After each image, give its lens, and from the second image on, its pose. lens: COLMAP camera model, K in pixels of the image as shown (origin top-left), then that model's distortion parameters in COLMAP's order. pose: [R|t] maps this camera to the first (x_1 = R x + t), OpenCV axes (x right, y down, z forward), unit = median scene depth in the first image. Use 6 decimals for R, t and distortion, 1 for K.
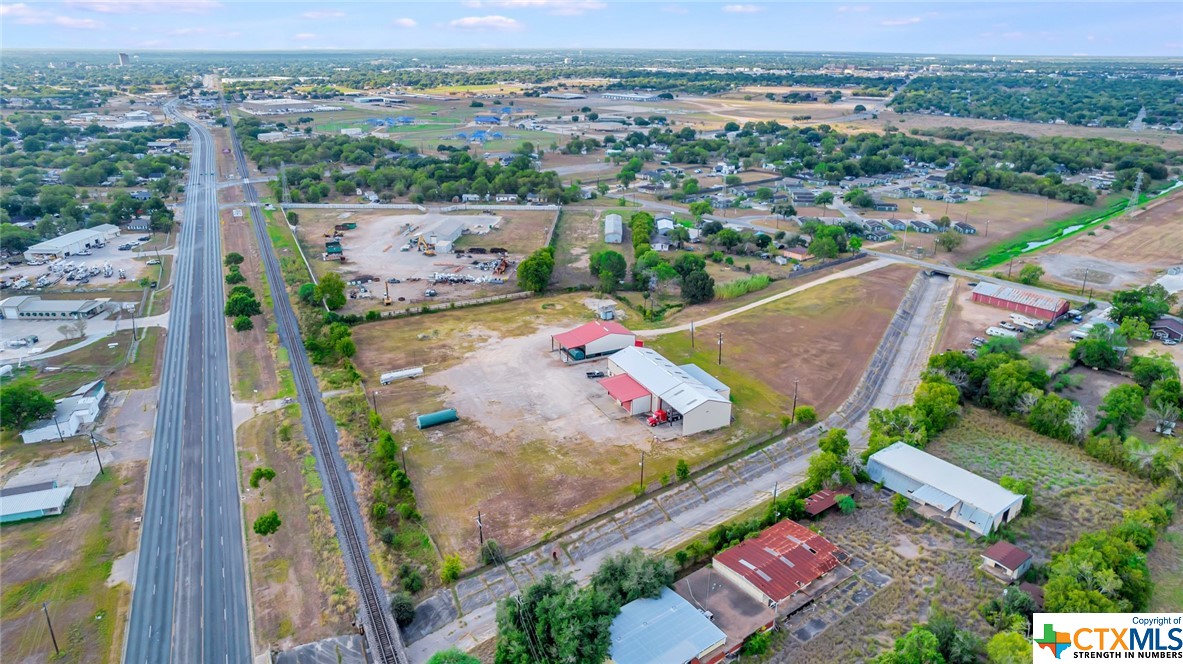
lens RADIAL K [[753.3, 0, 603.0], [0, 753.3, 359.0], [0, 0, 1]] dist [-0.066031, 0.055721]
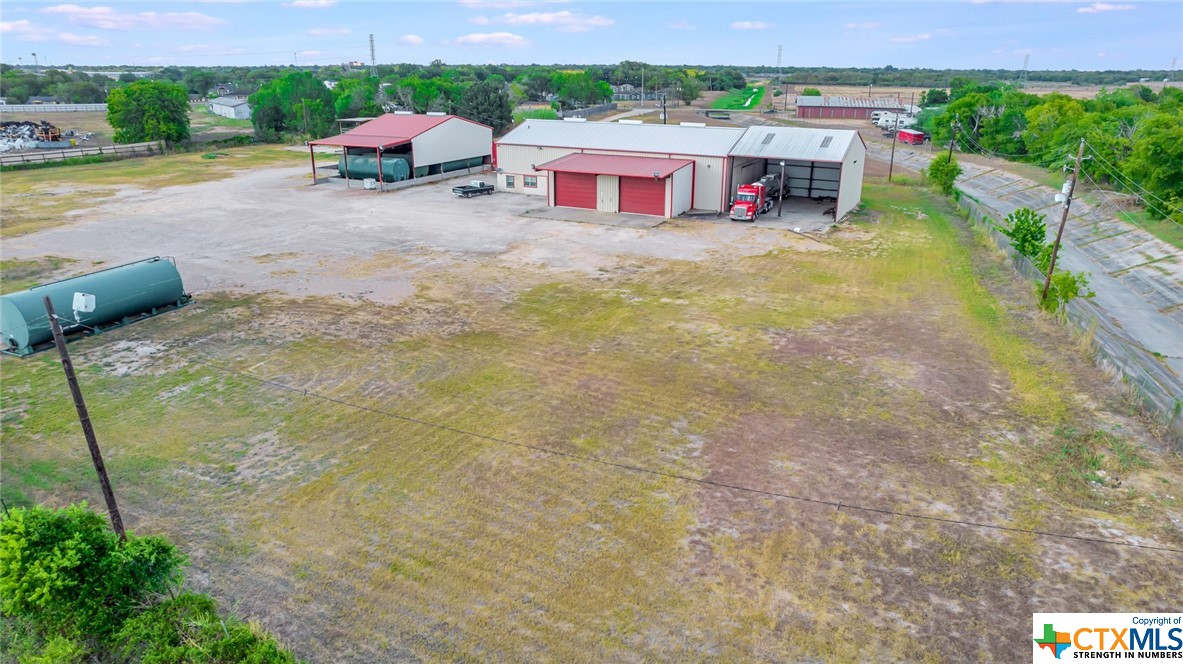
lens RADIAL K [[753.3, 0, 600.2], [0, 753.3, 338.8], [0, 0, 1]] dist [-0.066031, 0.055721]
pose [[0.810696, -0.203546, 0.548946, -0.186687], [0.229396, 0.973084, 0.022036, 0.101923], [-0.538655, 0.108061, 0.835568, 0.607152]]
